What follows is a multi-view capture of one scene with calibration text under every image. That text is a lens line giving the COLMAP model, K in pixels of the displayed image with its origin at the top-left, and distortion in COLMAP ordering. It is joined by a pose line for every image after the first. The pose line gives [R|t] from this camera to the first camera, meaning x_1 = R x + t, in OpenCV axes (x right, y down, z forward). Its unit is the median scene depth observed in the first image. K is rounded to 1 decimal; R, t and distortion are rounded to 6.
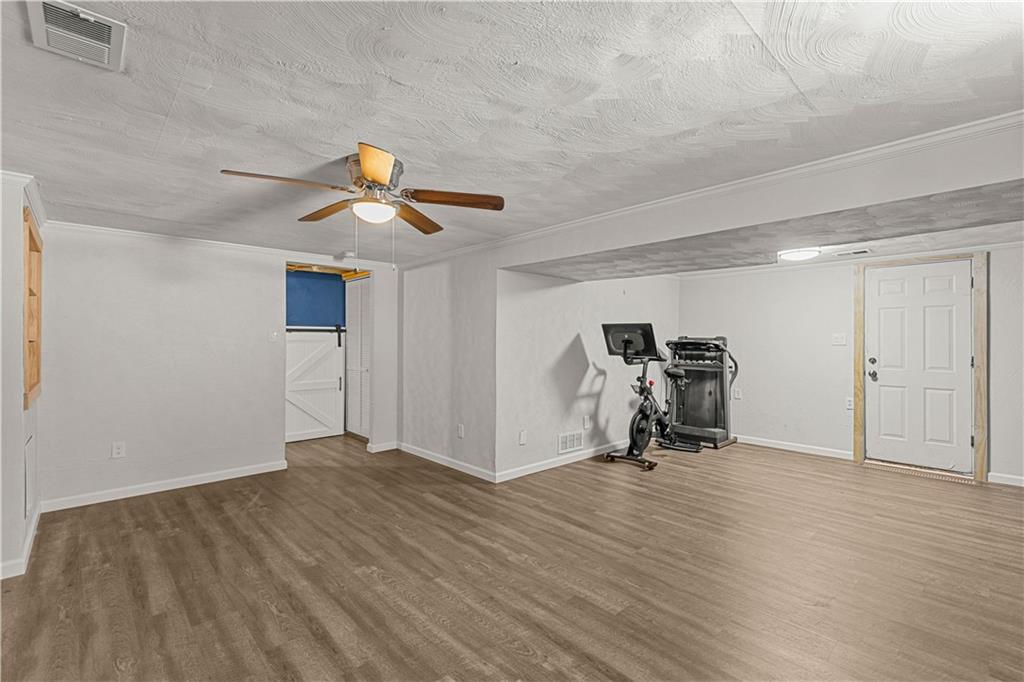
lens RADIAL K [[456.8, 0, 519.3], [0, 456.8, 337.4], [0, 0, 1]] dist [0.002643, -0.001017]
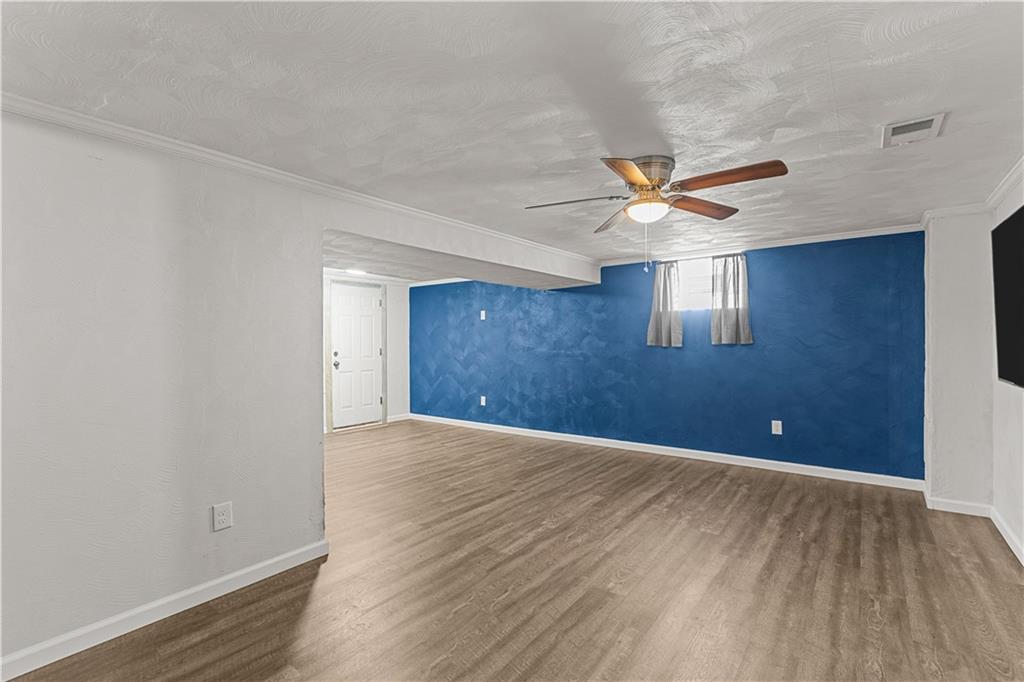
lens RADIAL K [[456.8, 0, 519.4], [0, 456.8, 341.7], [0, 0, 1]] dist [0.002643, -0.001017]
pose [[-0.156656, -0.004965, 0.987641, -1.071977], [-0.001132, 0.999988, 0.004848, 0.014694], [-0.987653, -0.000359, -0.156660, 1.195745]]
